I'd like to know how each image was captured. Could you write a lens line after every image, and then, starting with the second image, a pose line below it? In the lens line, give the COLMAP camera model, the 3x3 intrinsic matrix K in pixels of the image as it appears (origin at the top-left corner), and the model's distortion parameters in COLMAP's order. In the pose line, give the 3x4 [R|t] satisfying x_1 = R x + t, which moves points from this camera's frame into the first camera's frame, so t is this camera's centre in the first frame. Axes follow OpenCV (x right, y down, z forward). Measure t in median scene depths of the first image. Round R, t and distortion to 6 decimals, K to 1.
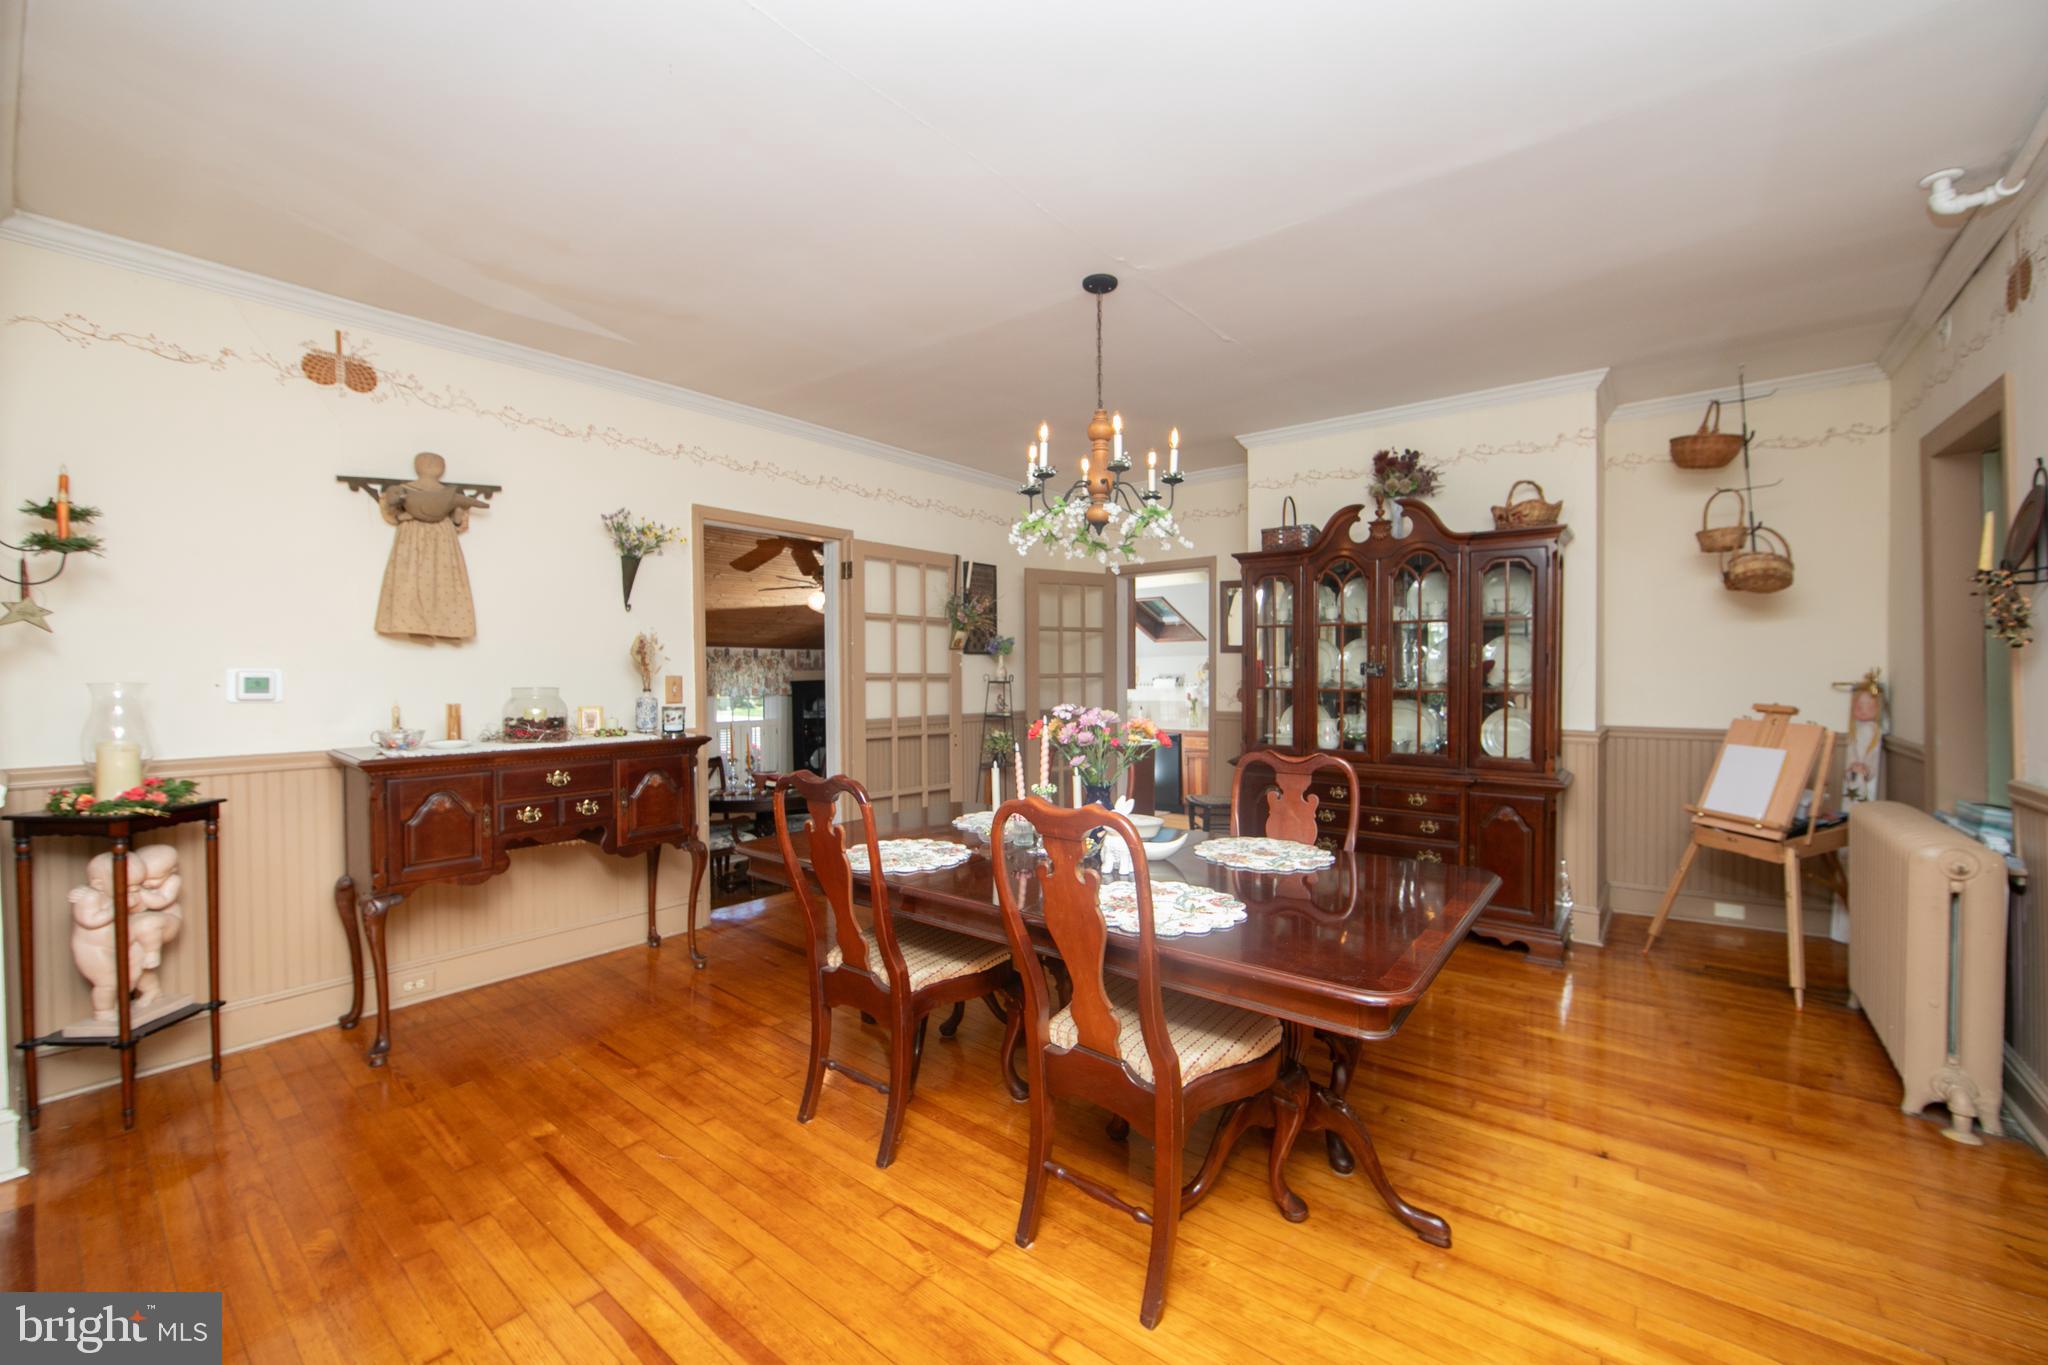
lens RADIAL K [[798.0, 0, 1019.9], [0, 798.0, 679.6], [0, 0, 1]] dist [-0.010766, 0.000183]
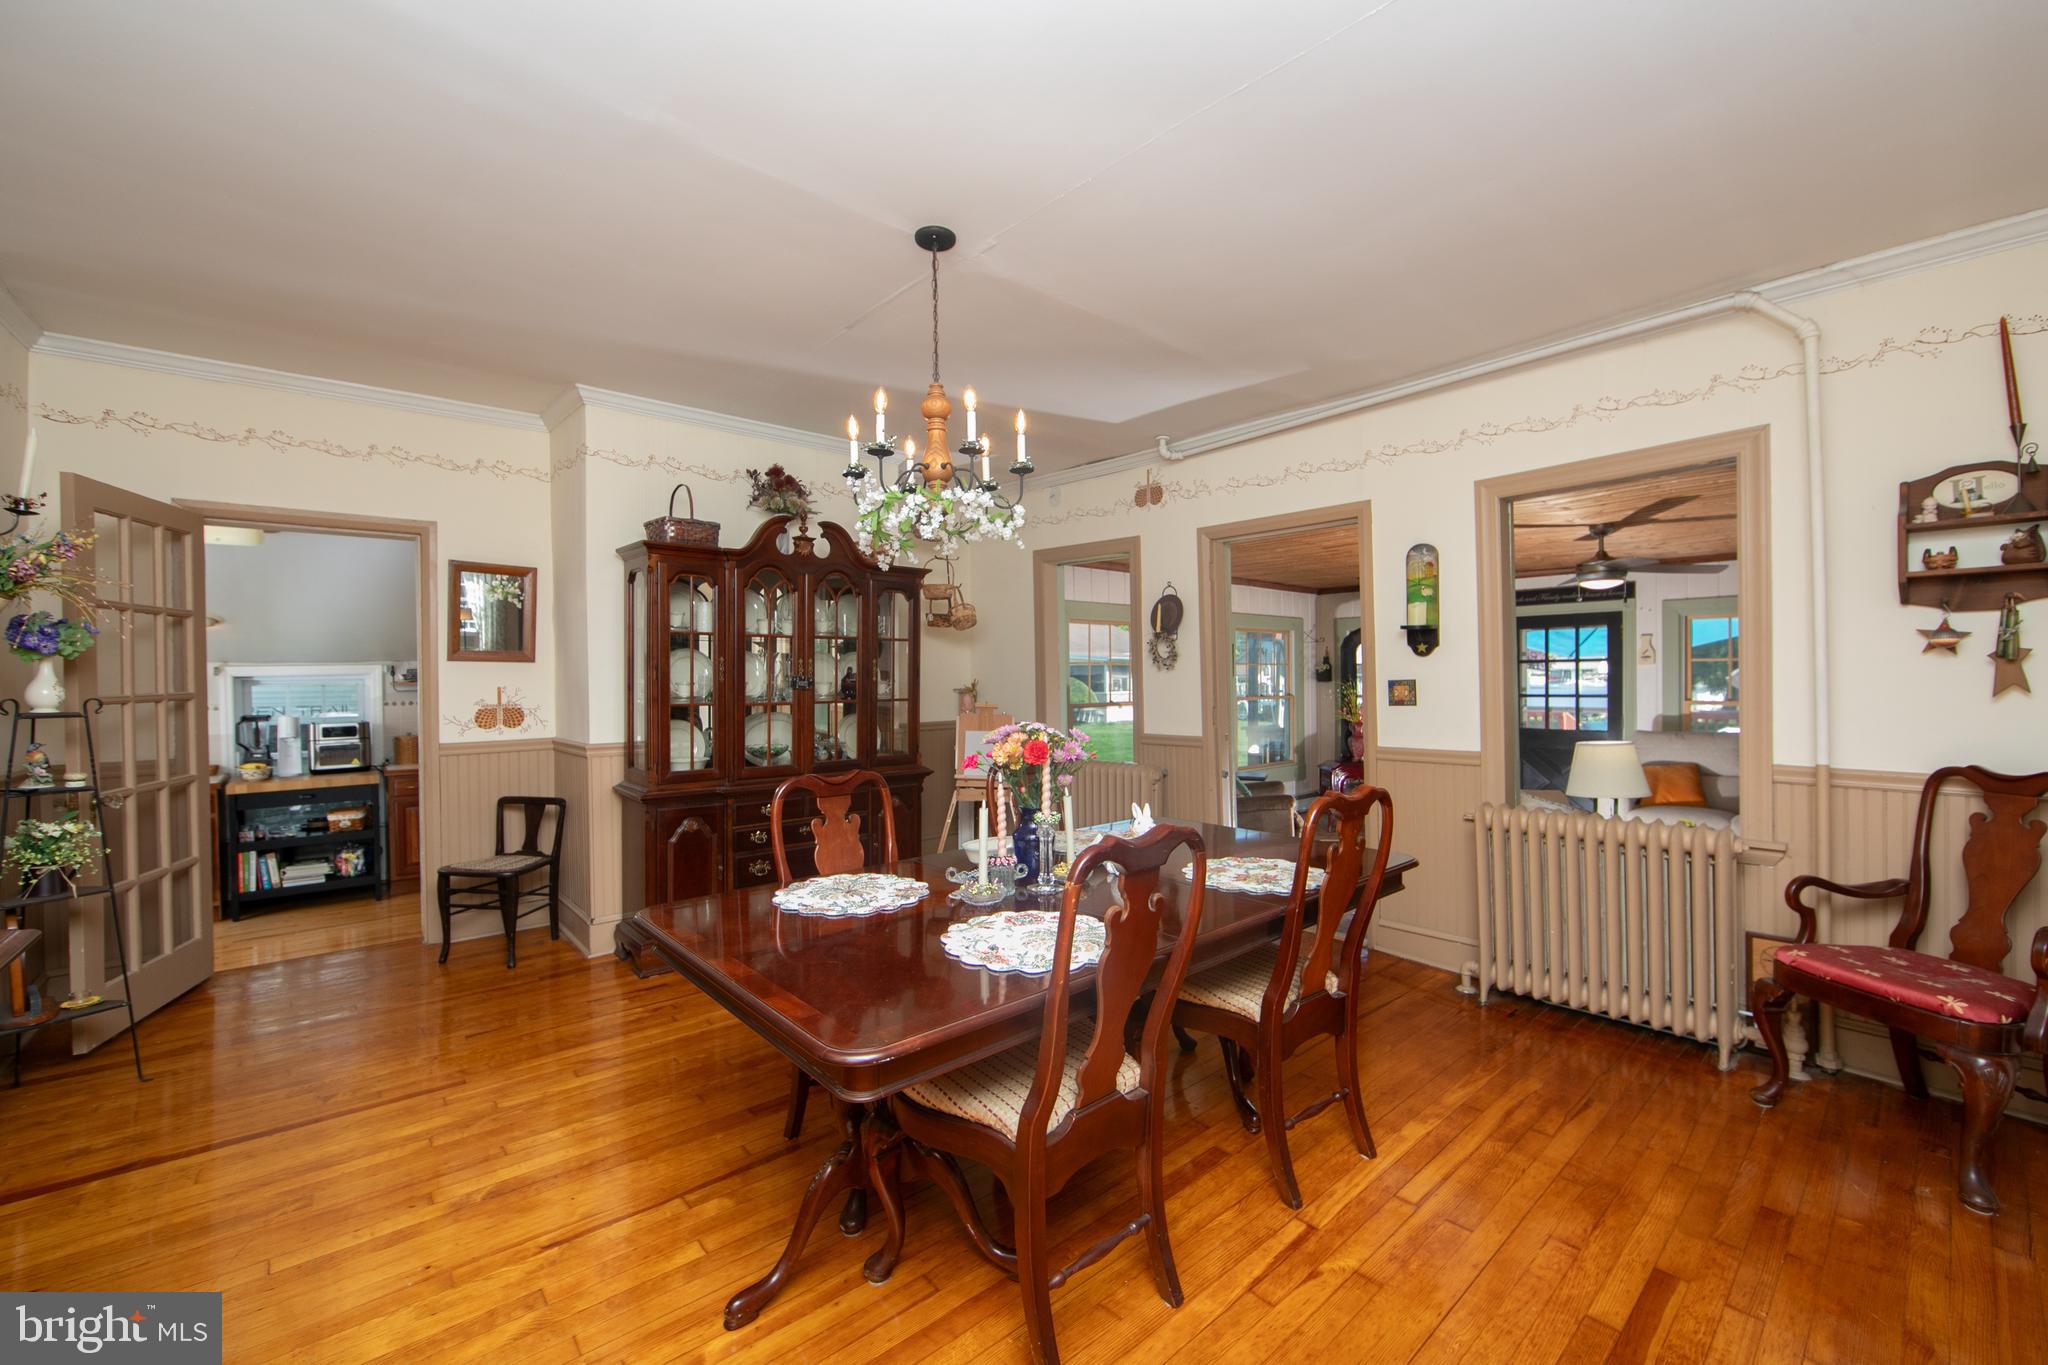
lens RADIAL K [[828.2, 0, 1024.0], [0, 828.2, 682.5], [0, 0, 1]] dist [-0.008614, 0.000288]
pose [[0.177910, -0.005851, 0.984029, -0.563751], [0.023084, 0.999732, 0.001771, -0.008438], [-0.983776, 0.022400, 0.177997, 0.553520]]
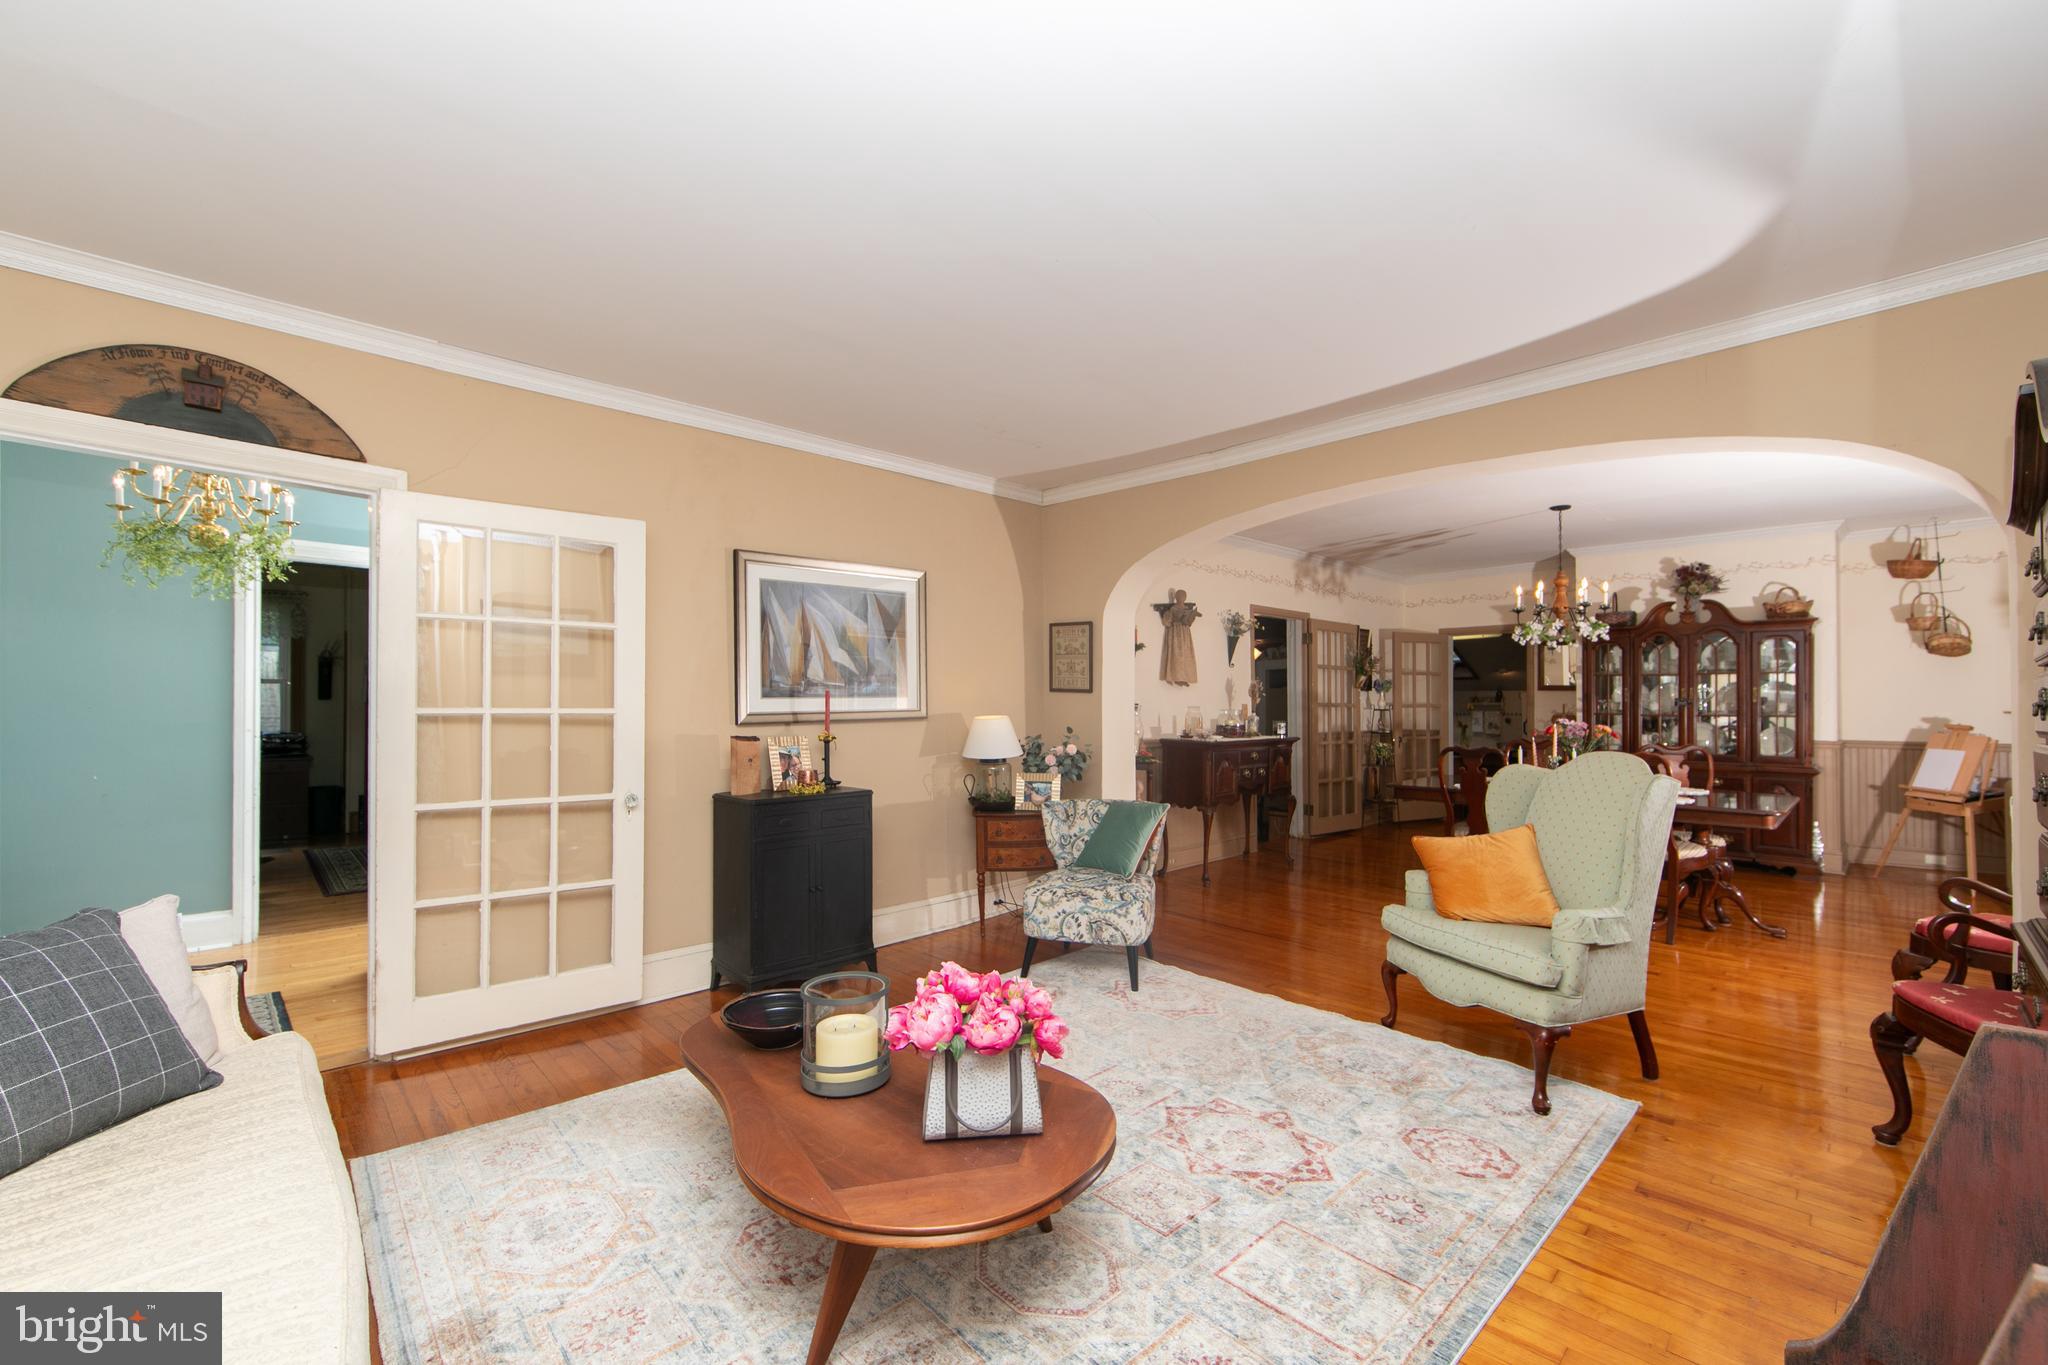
lens RADIAL K [[836.0, 0, 1032.1], [0, 836.0, 697.4], [0, 0, 1]] dist [-0.000545, -0.000014]
pose [[0.991618, 0.004970, -0.129108, -0.686613], [-0.007402, 0.999804, -0.018368, 0.019338], [0.128991, 0.019169, 0.991460, -0.909820]]
